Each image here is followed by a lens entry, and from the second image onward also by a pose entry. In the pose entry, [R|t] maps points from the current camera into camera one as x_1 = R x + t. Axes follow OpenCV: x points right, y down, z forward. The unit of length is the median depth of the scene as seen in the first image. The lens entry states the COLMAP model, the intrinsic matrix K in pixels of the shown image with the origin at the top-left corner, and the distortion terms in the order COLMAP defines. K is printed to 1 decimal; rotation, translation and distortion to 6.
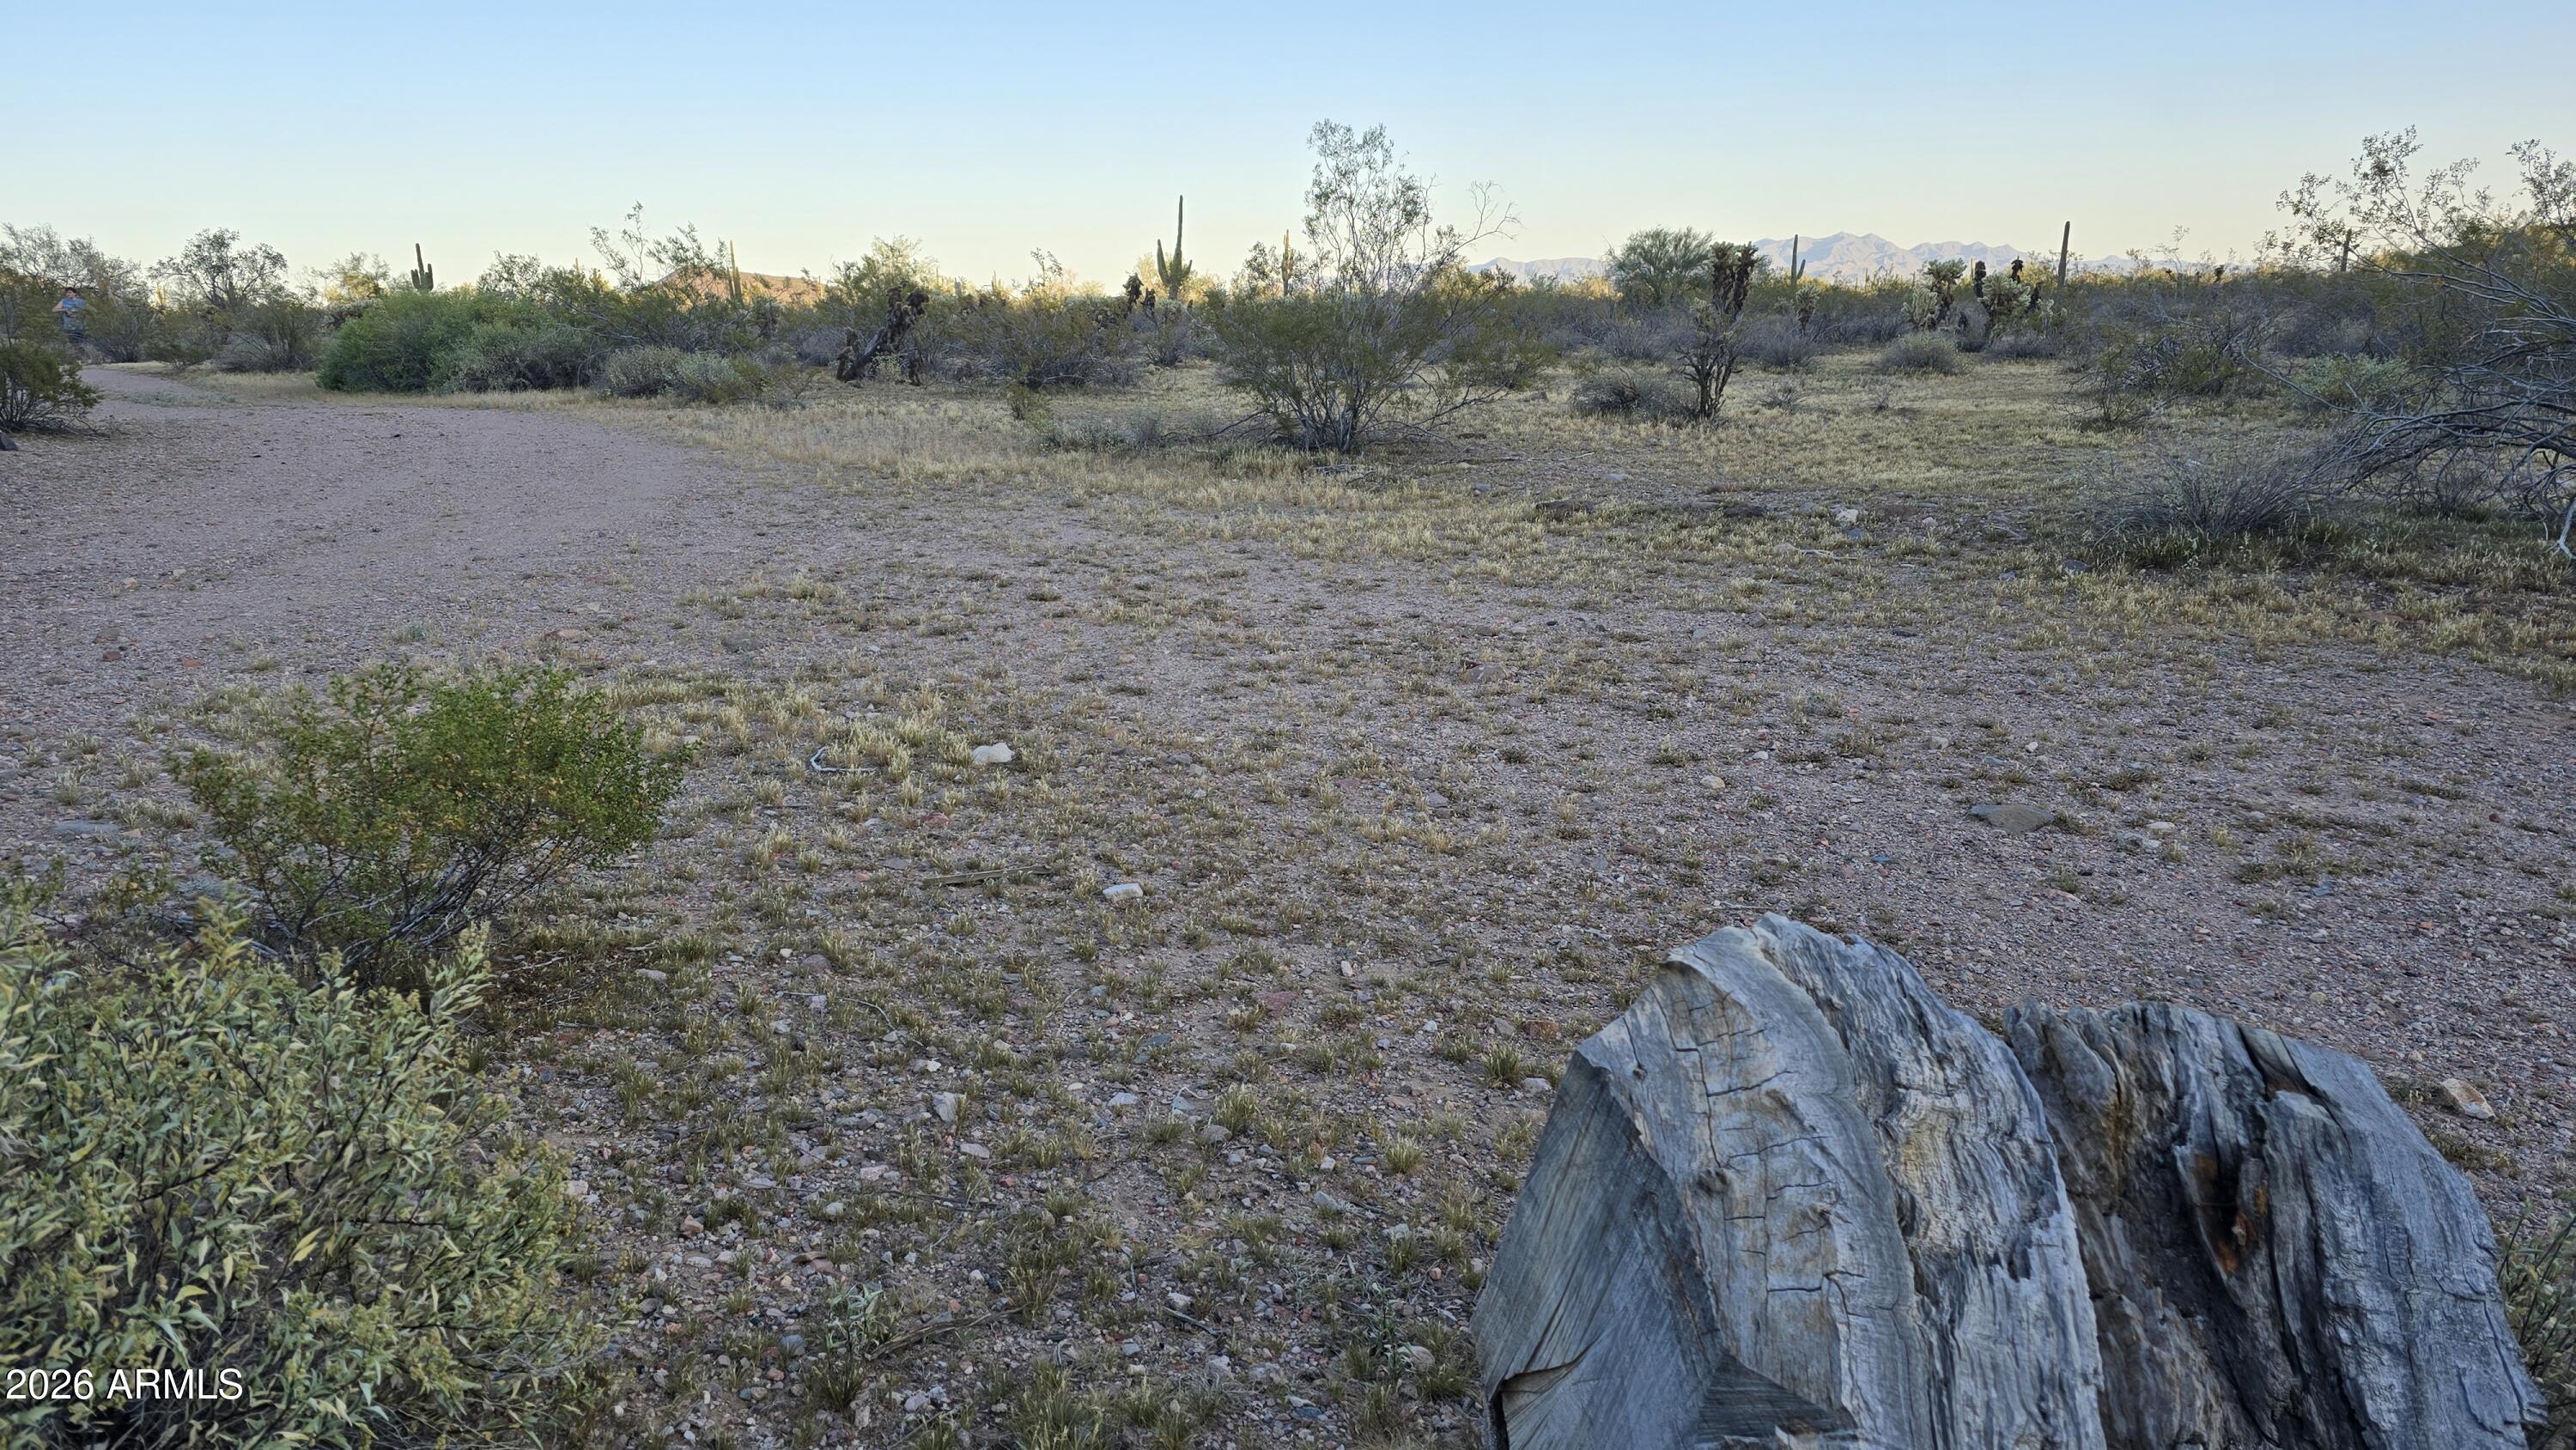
lens RADIAL K [[1712.3, 0, 1264.0], [0, 1712.3, 716.8], [0, 0, 1]] dist [0.082794, -0.079490]
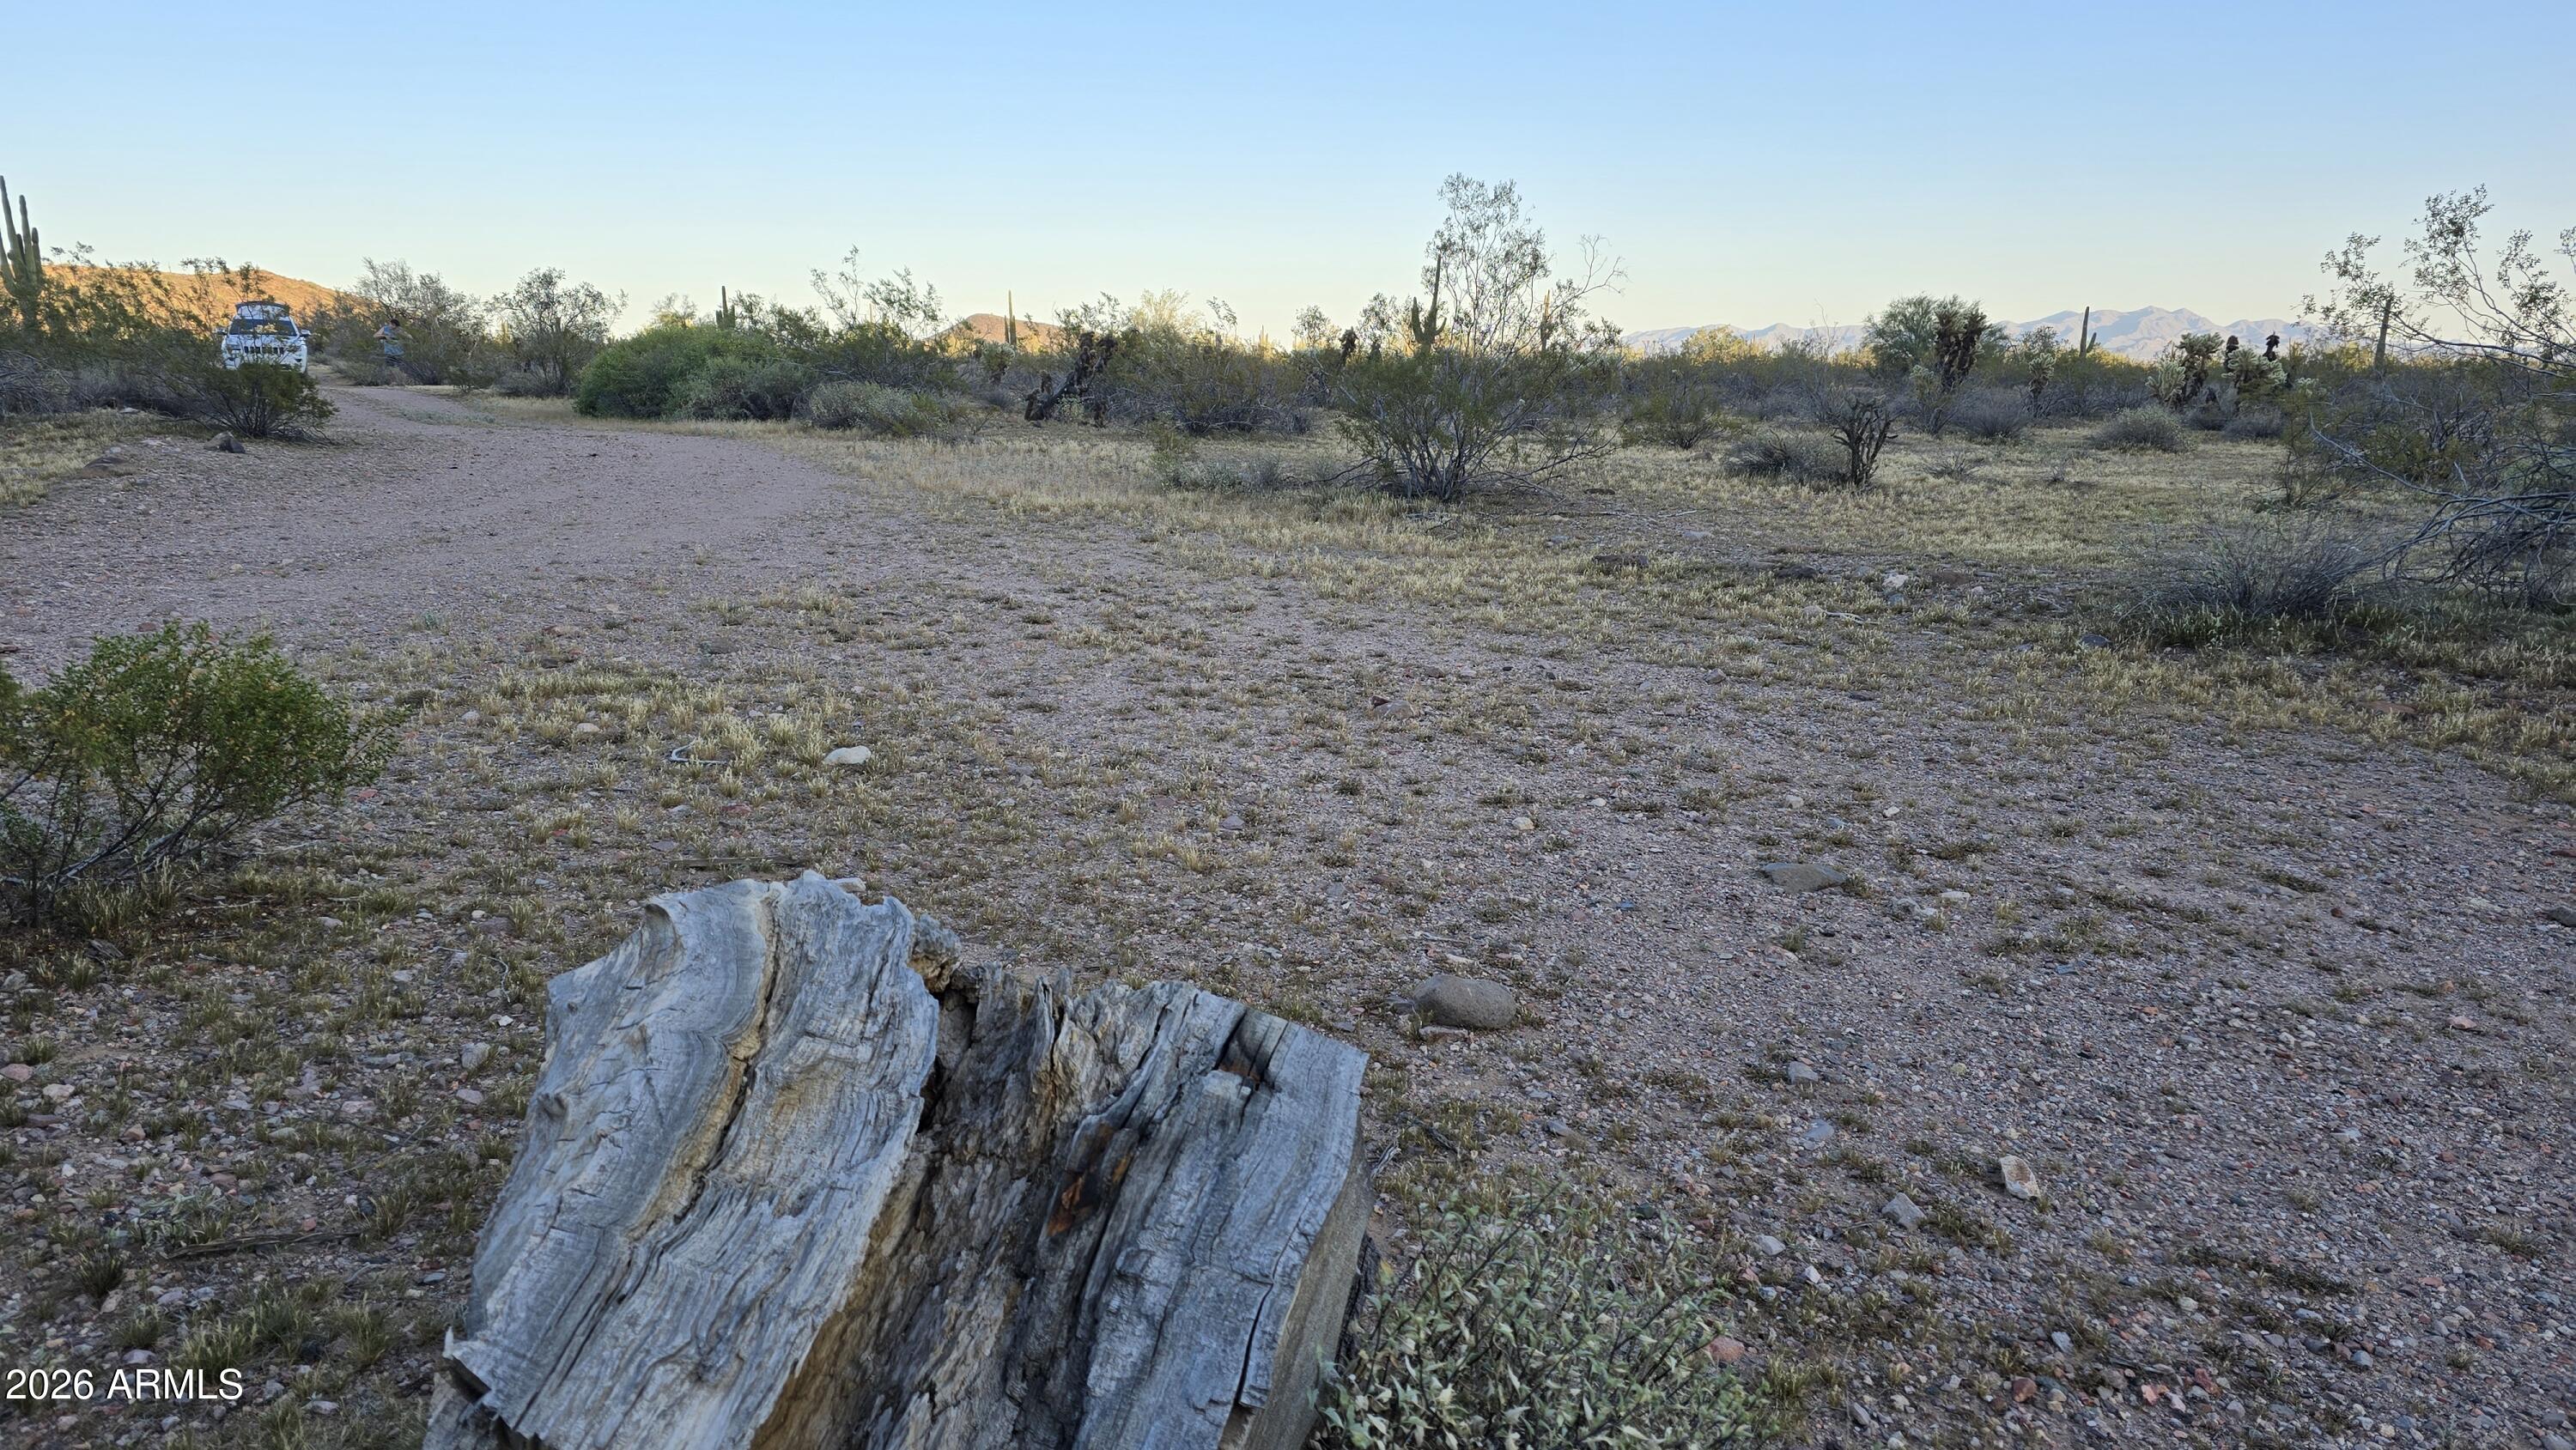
lens RADIAL K [[1712.3, 0, 1302.2], [0, 1712.3, 727.9], [0, 0, 1]] dist [0.082794, -0.079490]
pose [[0.989684, 0.056385, -0.131703, 0.237289], [-0.059821, 0.997960, -0.022283, 0.011451], [0.130178, 0.029932, 0.991039, 0.006252]]
